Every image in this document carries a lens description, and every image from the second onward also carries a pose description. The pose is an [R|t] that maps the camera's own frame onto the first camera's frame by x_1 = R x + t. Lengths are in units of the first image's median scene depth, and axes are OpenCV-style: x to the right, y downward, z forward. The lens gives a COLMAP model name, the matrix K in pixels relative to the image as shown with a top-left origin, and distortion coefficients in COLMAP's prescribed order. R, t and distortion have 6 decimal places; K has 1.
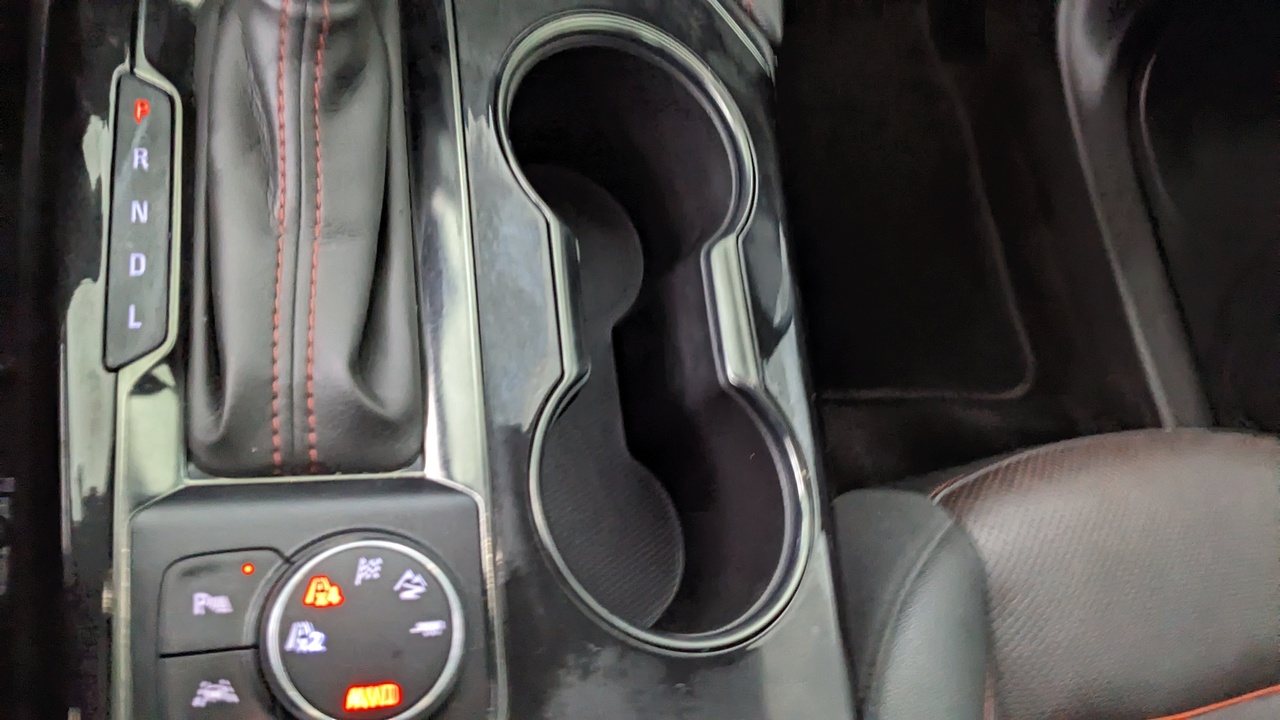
lens RADIAL K [[961.5, 0, 641.9], [0, 961.5, 374.7], [0, 0, 1]] dist [0.006617, -0.103005]
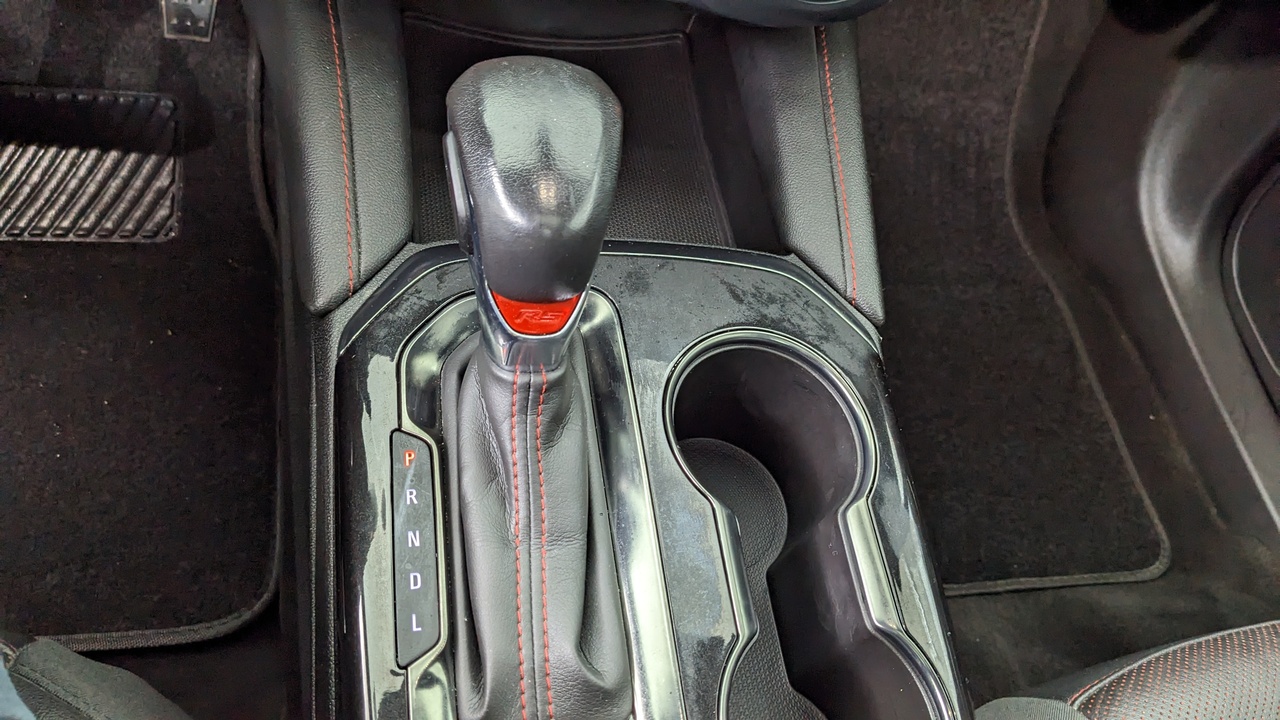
lens RADIAL K [[959.3, 0, 666.5], [0, 959.3, 358.2], [0, 0, 1]] dist [0.004316, -0.073102]
pose [[0.991291, -0.094261, -0.091961, -0.027979], [0.073833, 0.976059, -0.204591, -0.108408], [0.109045, 0.196020, 0.974518, -0.291128]]
